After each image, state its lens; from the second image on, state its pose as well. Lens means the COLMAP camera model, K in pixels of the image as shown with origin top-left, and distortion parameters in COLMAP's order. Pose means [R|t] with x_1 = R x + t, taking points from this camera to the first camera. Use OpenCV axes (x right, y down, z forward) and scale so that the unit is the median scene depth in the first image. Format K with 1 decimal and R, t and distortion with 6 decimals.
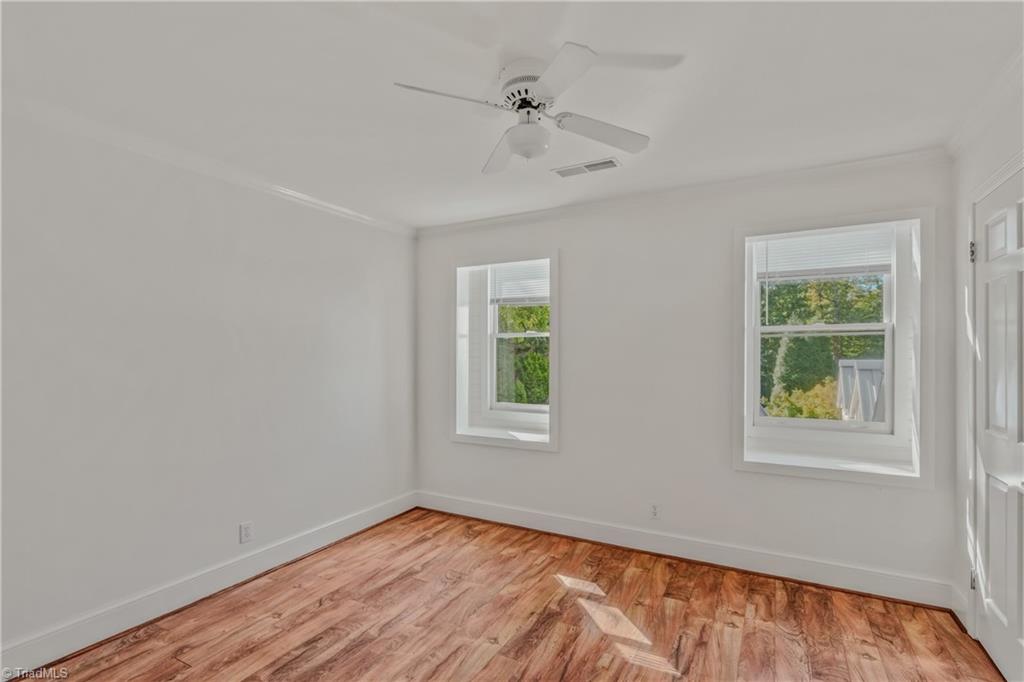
lens RADIAL K [[480.9, 0, 510.7], [0, 480.9, 345.6], [0, 0, 1]] dist [-0.001317, 0.000241]
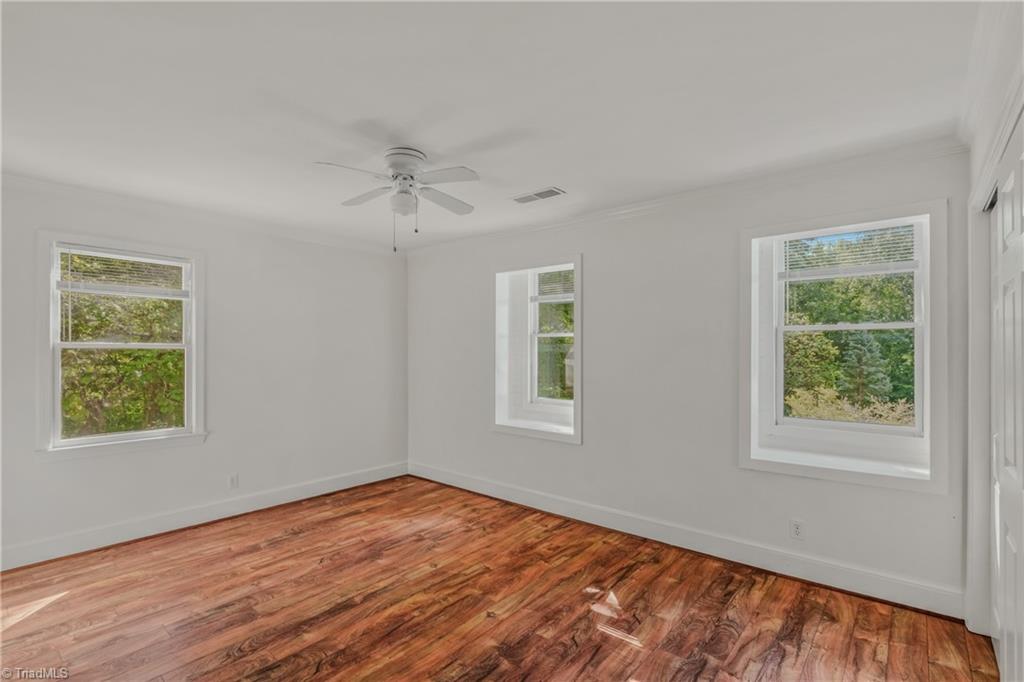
lens RADIAL K [[480.9, 0, 516.2], [0, 480.9, 343.2], [0, 0, 1]] dist [-0.001317, 0.000241]
pose [[0.977979, -0.000235, -0.208705, 0.179130], [-0.000160, 0.999998, -0.001877, -0.002064], [0.208705, 0.001869, 0.977977, -0.086324]]
